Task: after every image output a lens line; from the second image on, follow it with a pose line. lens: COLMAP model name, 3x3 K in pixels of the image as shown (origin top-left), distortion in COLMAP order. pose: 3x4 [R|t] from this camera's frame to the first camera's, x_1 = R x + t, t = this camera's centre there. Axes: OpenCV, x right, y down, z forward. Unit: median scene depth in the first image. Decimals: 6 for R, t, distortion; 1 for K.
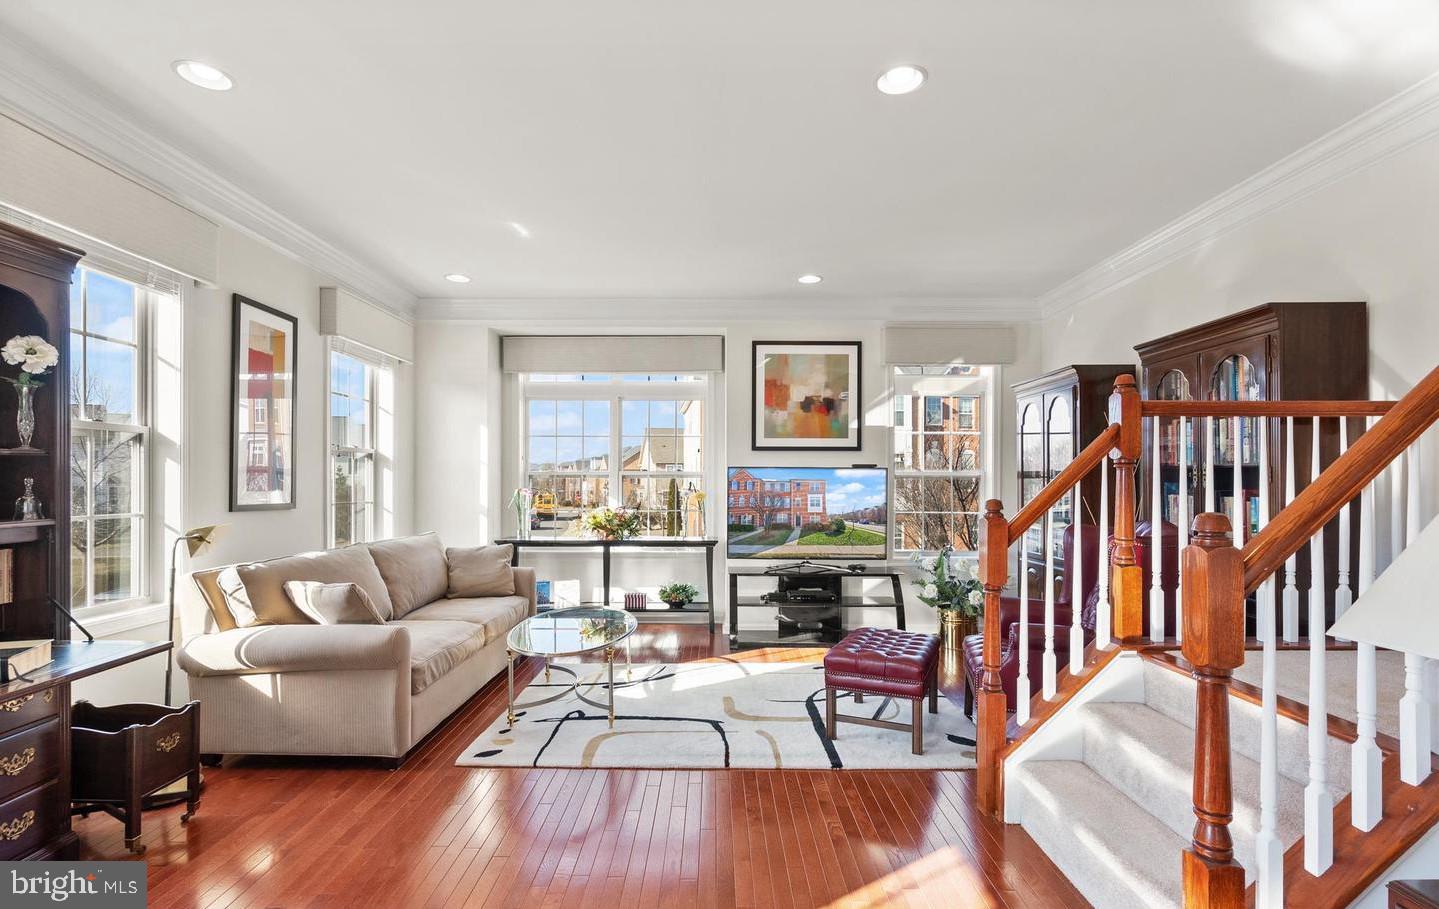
lens RADIAL K [[671.8, 0, 716.0], [0, 671.8, 460.3], [0, 0, 1]] dist [-0.007478, 0.003859]
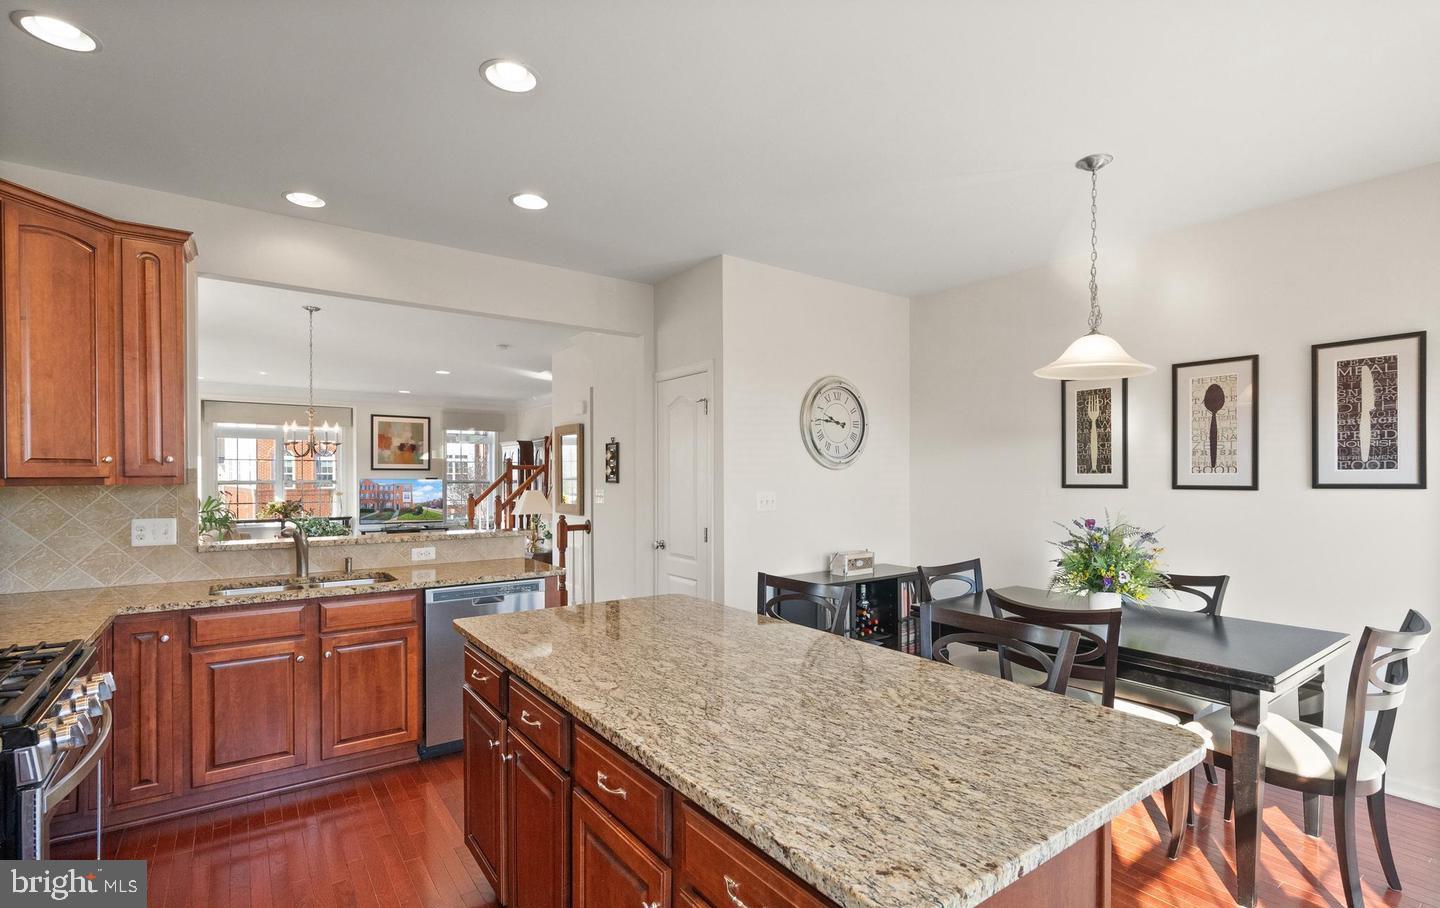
lens RADIAL K [[672.3, 0, 714.6], [0, 672.3, 480.2], [0, 0, 1]] dist [-0.007478, 0.003859]
pose [[0.815542, -0.004313, 0.578681, -0.263950], [-0.004090, 0.999904, 0.013216, -0.015240], [-0.578683, -0.013145, 0.815447, -1.185693]]
